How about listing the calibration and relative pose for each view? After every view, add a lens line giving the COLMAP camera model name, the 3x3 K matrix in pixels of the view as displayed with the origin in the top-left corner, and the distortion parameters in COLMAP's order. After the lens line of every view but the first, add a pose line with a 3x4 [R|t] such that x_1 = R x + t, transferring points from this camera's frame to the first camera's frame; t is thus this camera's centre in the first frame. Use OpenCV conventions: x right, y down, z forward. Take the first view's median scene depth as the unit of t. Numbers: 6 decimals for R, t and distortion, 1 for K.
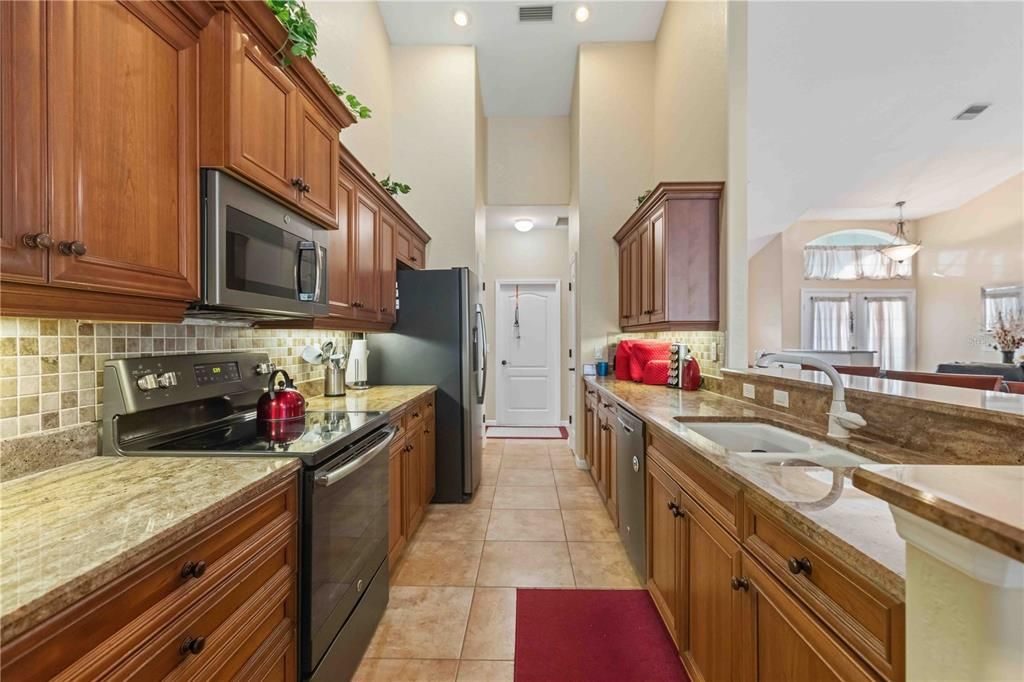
lens RADIAL K [[450.1, 0, 511.5], [0, 450.1, 337.0], [0, 0, 1]] dist [0.000327, 0.000300]
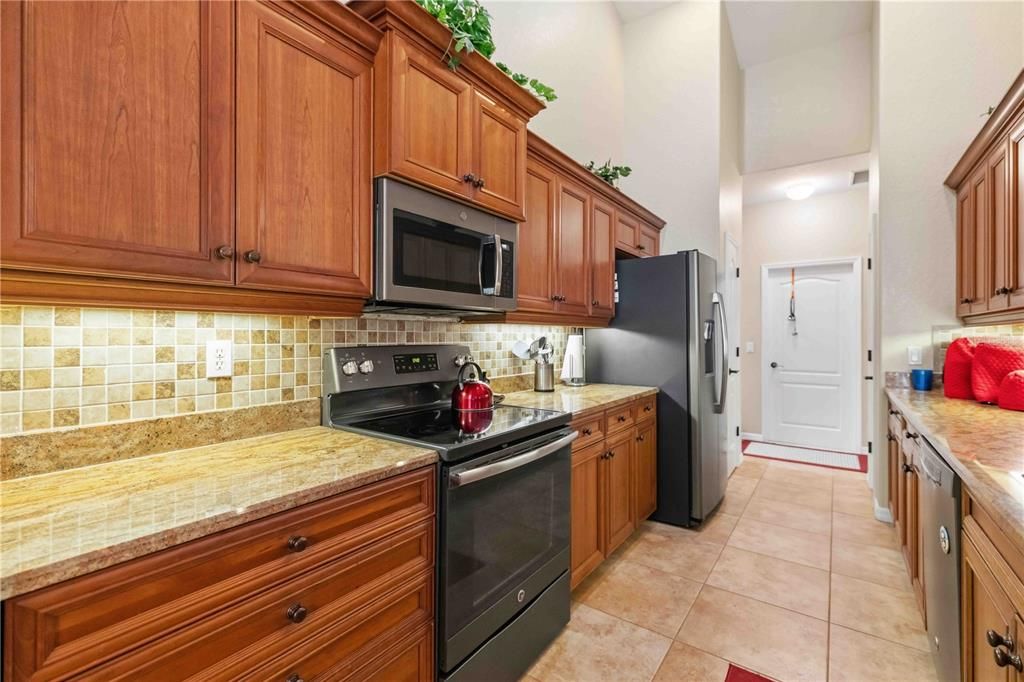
lens RADIAL K [[449.8, 0, 510.5], [0, 449.8, 333.0], [0, 0, 1]] dist [0.001355, 0.000363]
pose [[0.825526, -0.000317, -0.564364, 0.139512], [-0.001979, 0.999992, -0.003457, 0.007400], [0.564360, 0.003971, 0.825519, 0.172076]]
